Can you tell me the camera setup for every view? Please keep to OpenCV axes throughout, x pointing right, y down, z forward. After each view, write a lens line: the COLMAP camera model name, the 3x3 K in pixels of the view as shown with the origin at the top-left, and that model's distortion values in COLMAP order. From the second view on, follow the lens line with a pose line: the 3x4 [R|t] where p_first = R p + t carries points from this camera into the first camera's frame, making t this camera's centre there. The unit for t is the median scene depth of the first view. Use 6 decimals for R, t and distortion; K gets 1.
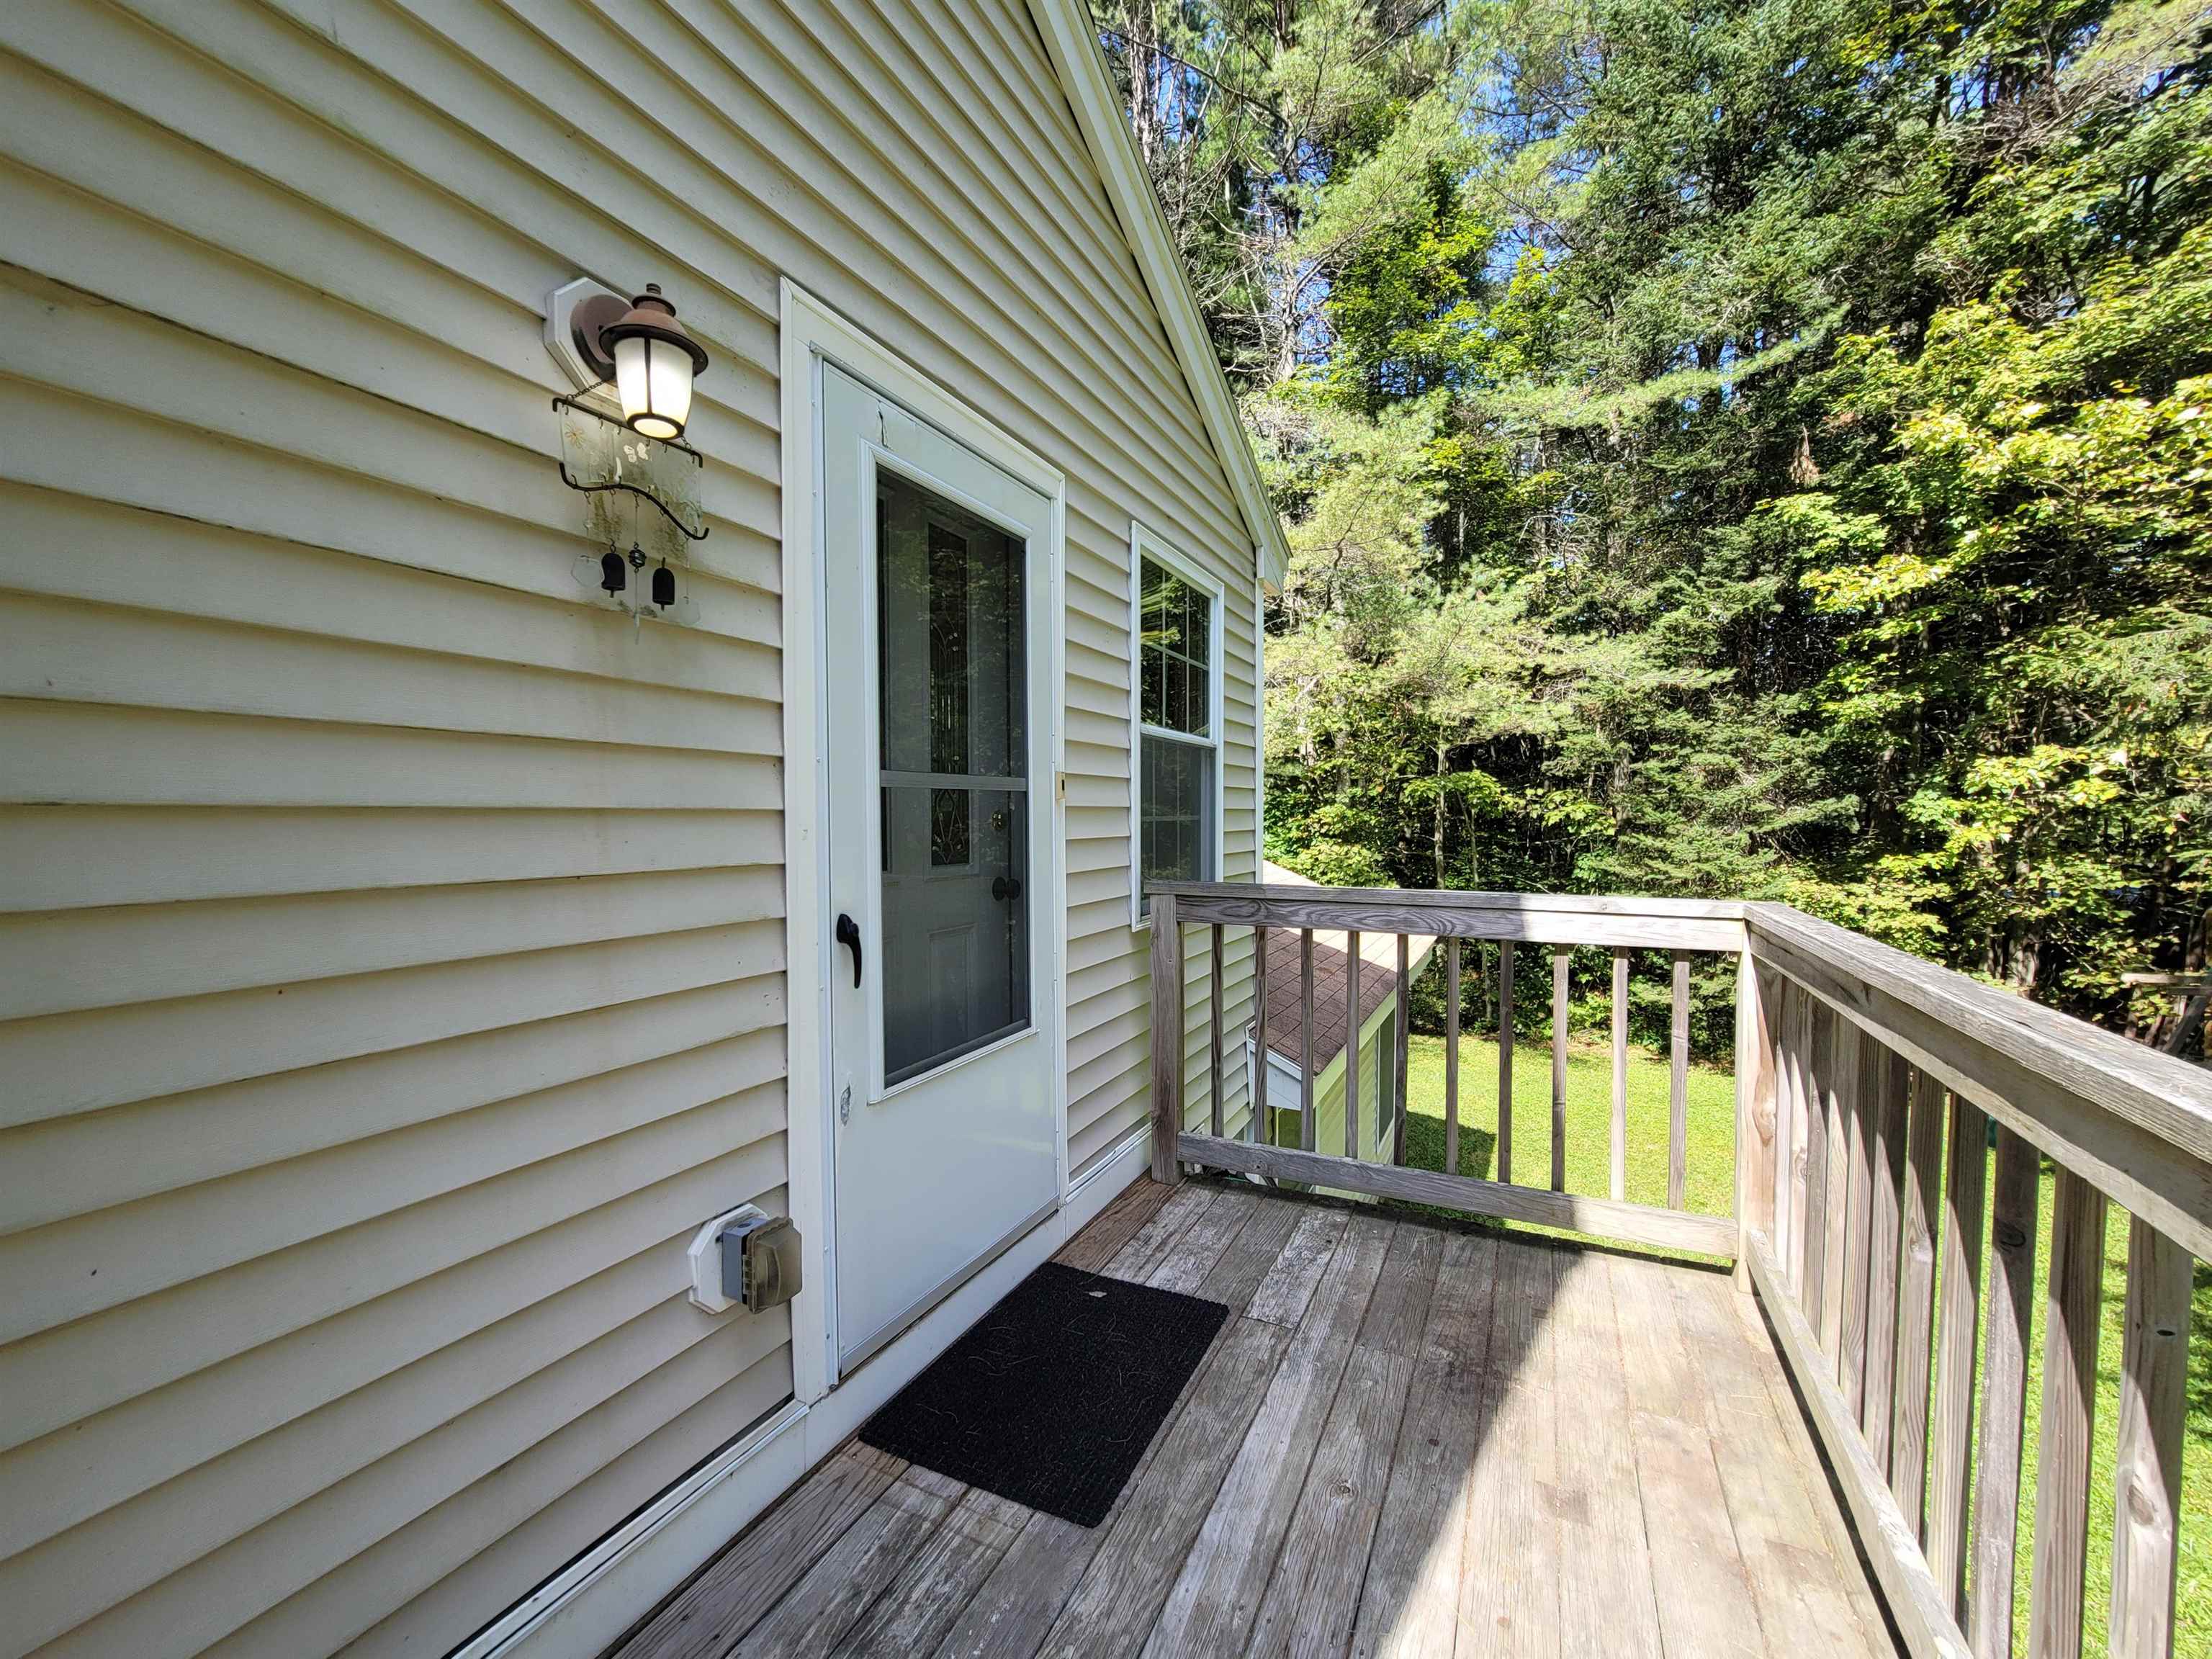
lens RADIAL K [[896.4, 0, 1118.9], [0, 896.4, 826.2], [0, 0, 1]] dist [-0.008353, -0.000150]
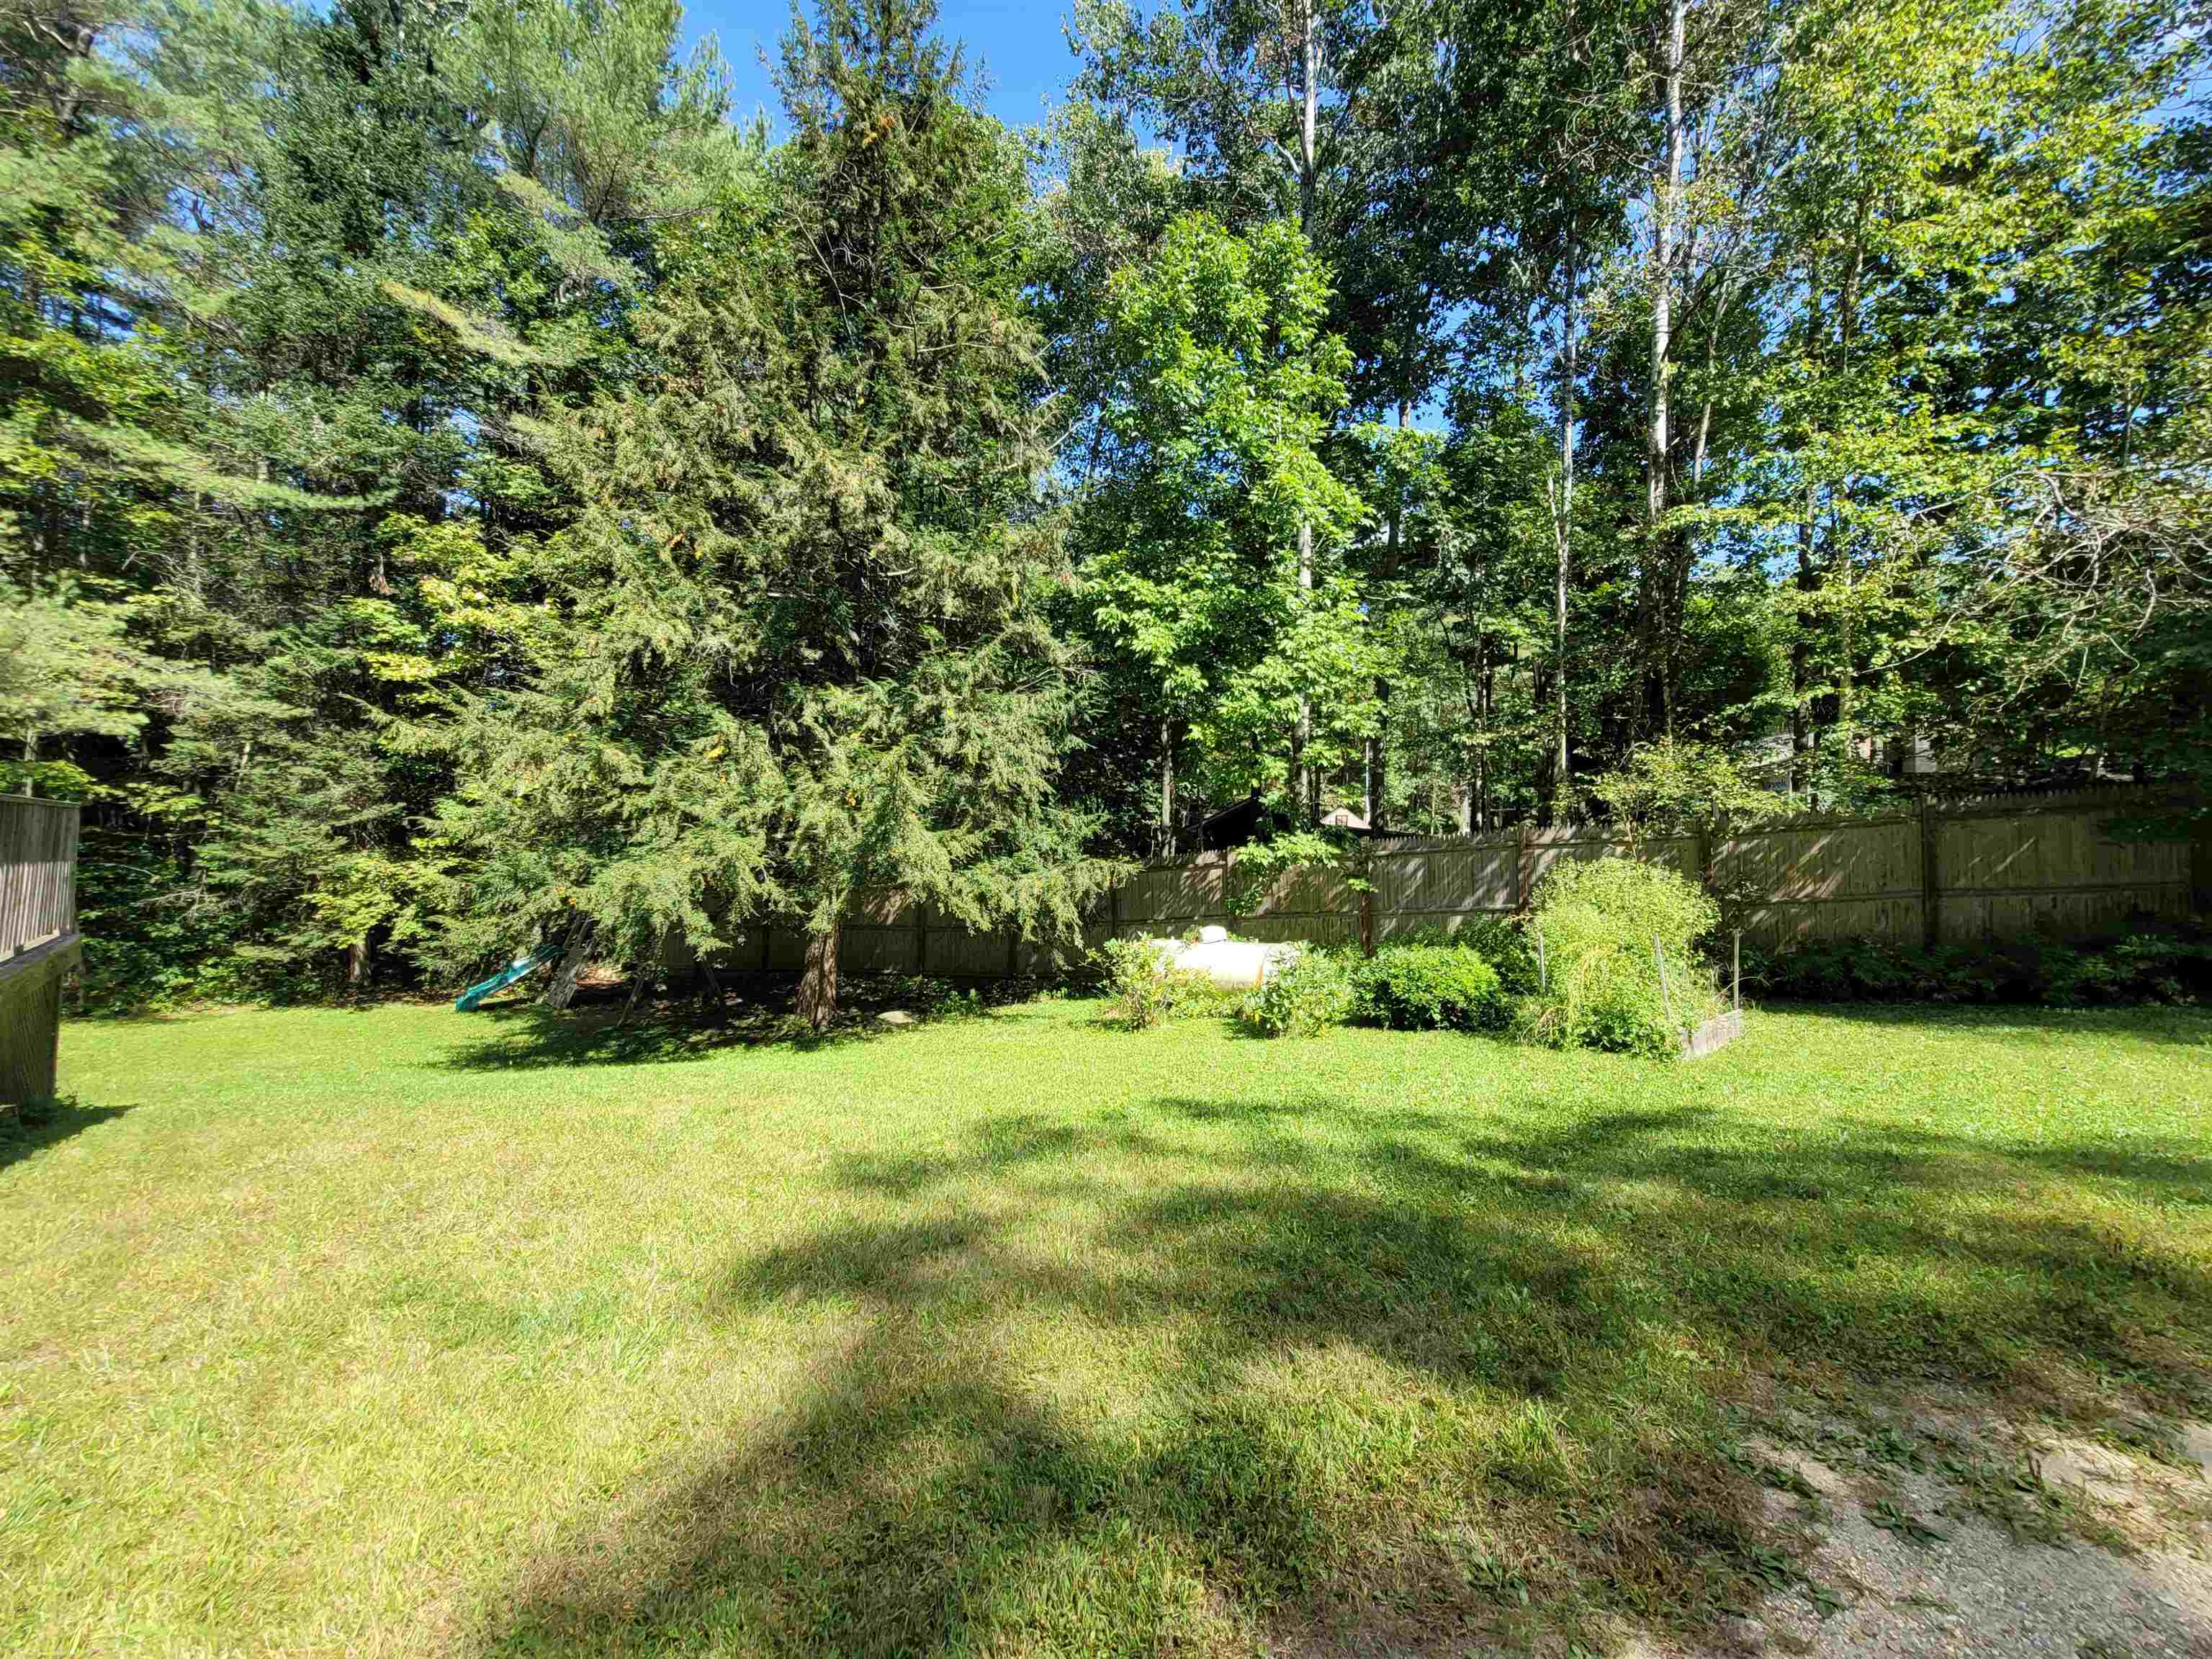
lens RADIAL K [[896.4, 0, 1107.6], [0, 896.4, 841.7], [0, 0, 1]] dist [-0.008353, -0.000150]
pose [[0.372165, 0.027851, 0.927748, -0.136878], [-0.012564, 0.999609, -0.024968, 0.050516], [-0.928081, -0.002364, 0.372370, -0.633826]]
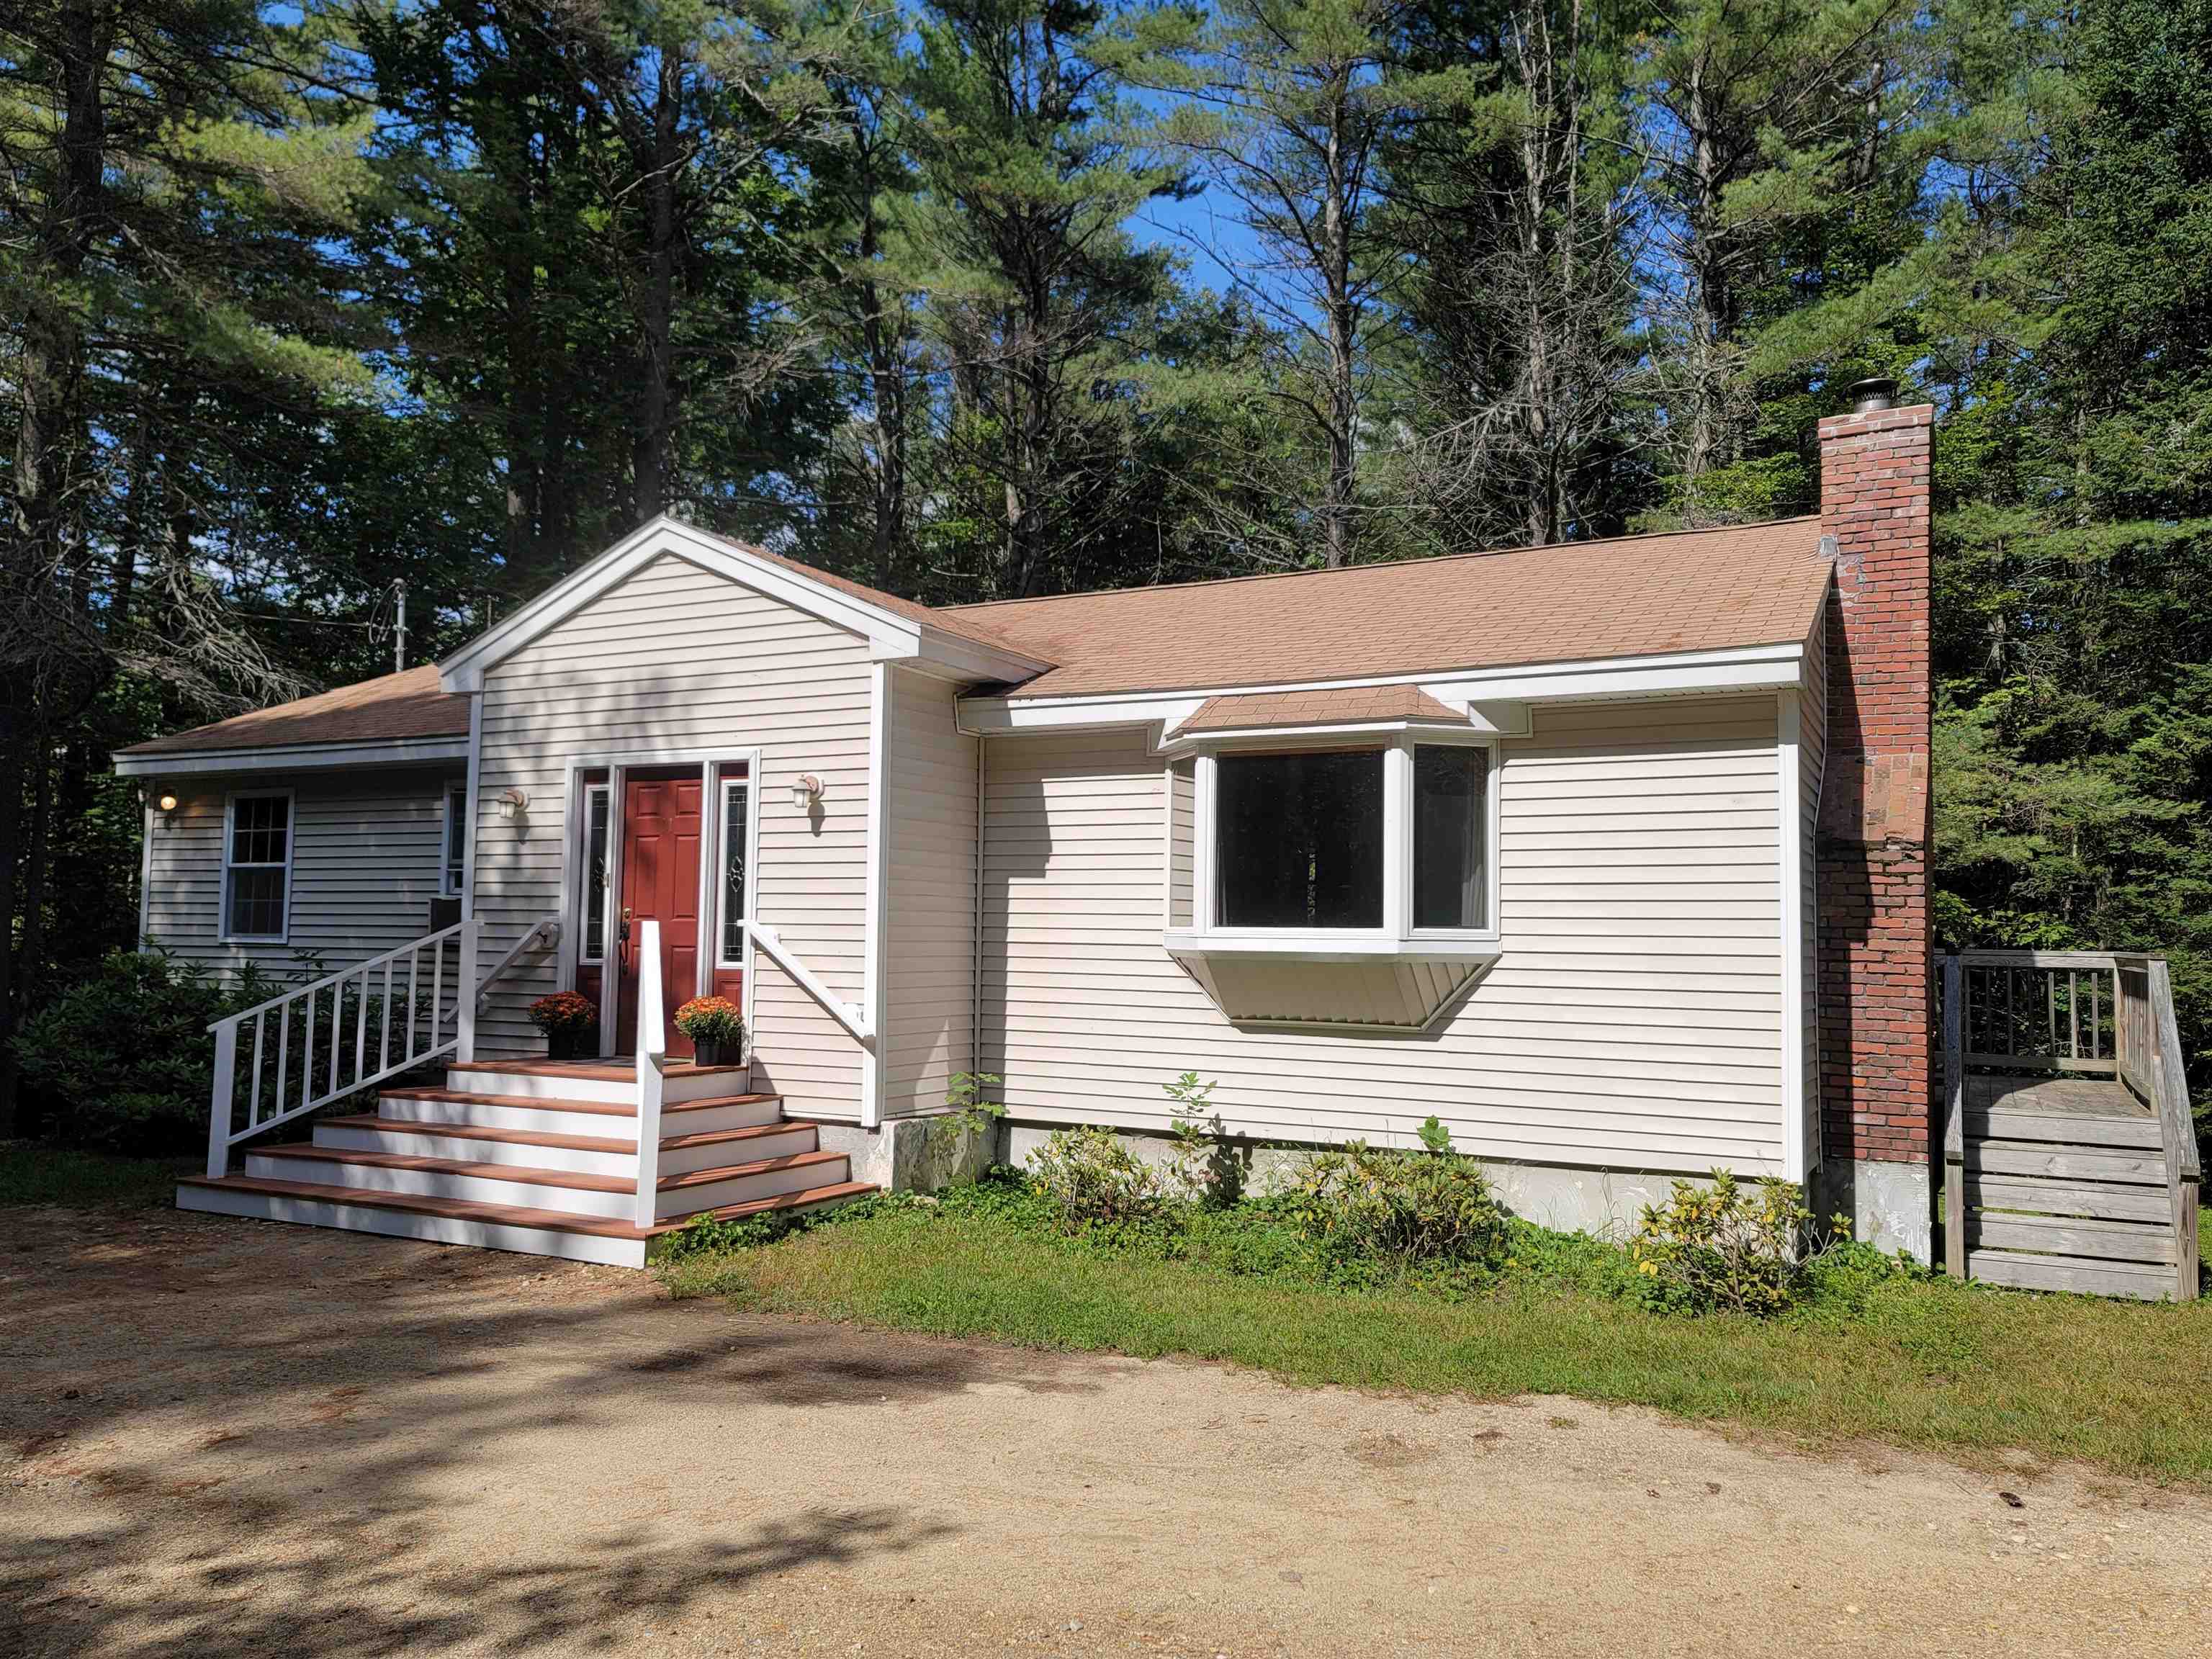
lens RADIAL K [[1622.2, 0, 1101.9], [0, 1622.2, 832.3], [0, 0, 1]] dist [0.021775, -0.007820]
pose [[0.998343, 0.013184, -0.056009, -0.465711], [-0.017950, 0.996181, -0.085450, 0.046371], [0.054669, 0.086314, 0.994767, -0.918402]]
